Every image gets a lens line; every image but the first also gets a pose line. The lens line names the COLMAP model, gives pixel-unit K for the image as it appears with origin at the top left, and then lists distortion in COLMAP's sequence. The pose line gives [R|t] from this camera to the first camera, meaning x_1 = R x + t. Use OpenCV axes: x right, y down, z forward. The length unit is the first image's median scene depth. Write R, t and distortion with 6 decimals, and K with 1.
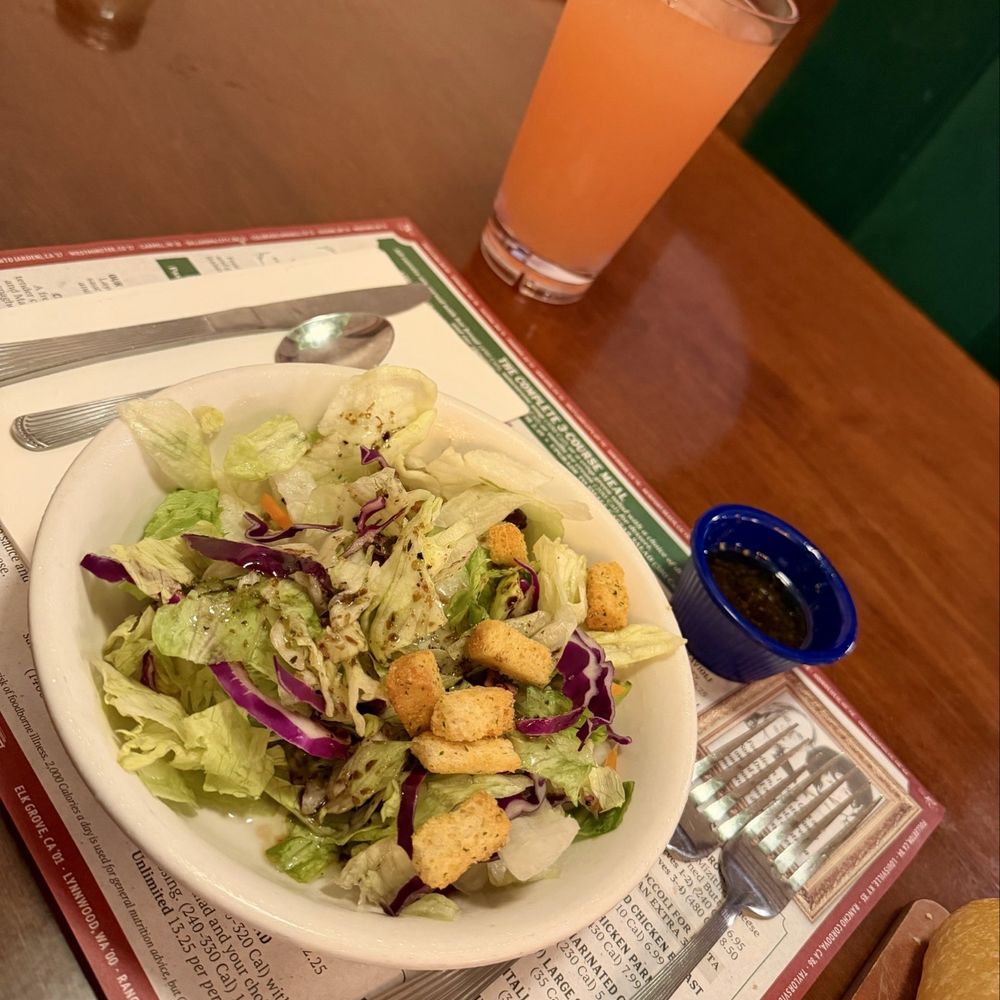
lens RADIAL K [[1015.3, 0, 497.1], [0, 1015.3, 526.3], [0, 0, 1]] dist [0.200491, -0.531235]
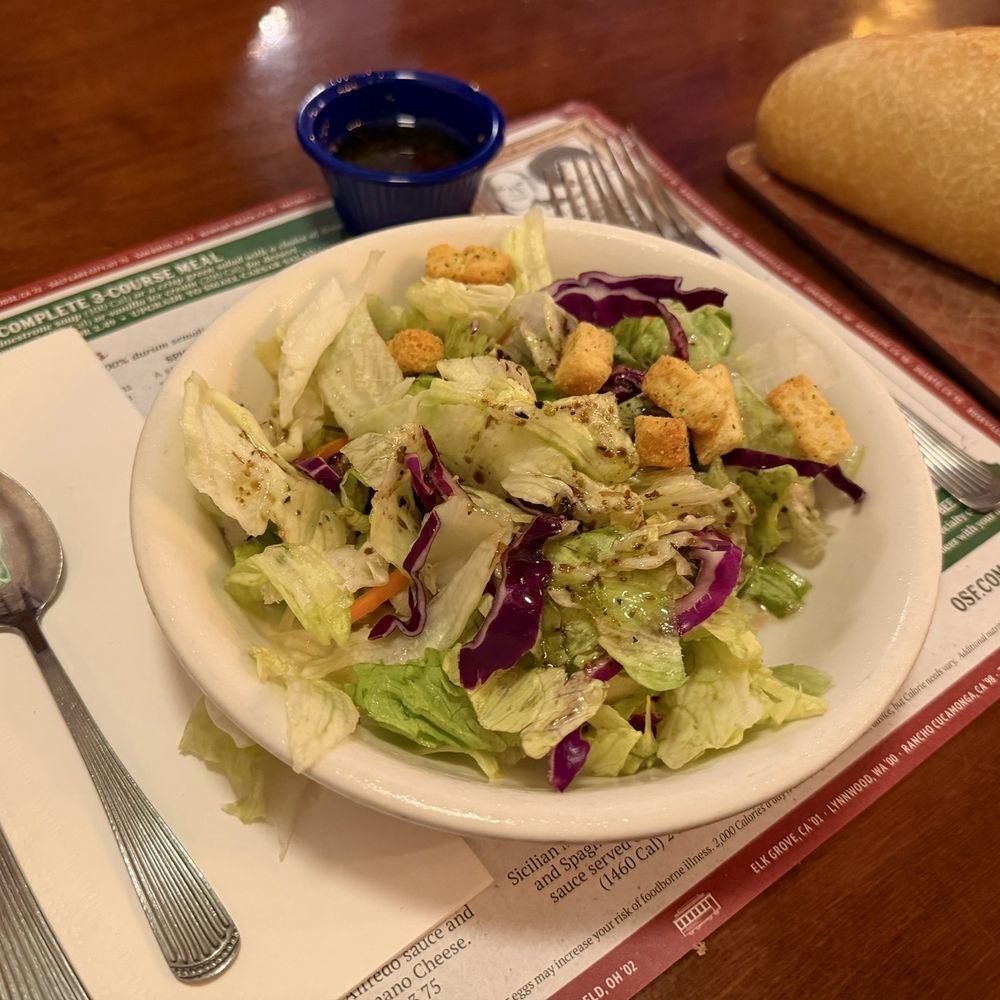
lens RADIAL K [[1015.3, 0, 497.1], [0, 1015.3, 526.3], [0, 0, 1]] dist [0.200491, -0.531235]
pose [[0.100932, -0.959294, 0.263756, -0.269274], [0.702029, 0.256523, 0.664343, -0.357619], [-0.704960, 0.118111, 0.699344, 0.301641]]
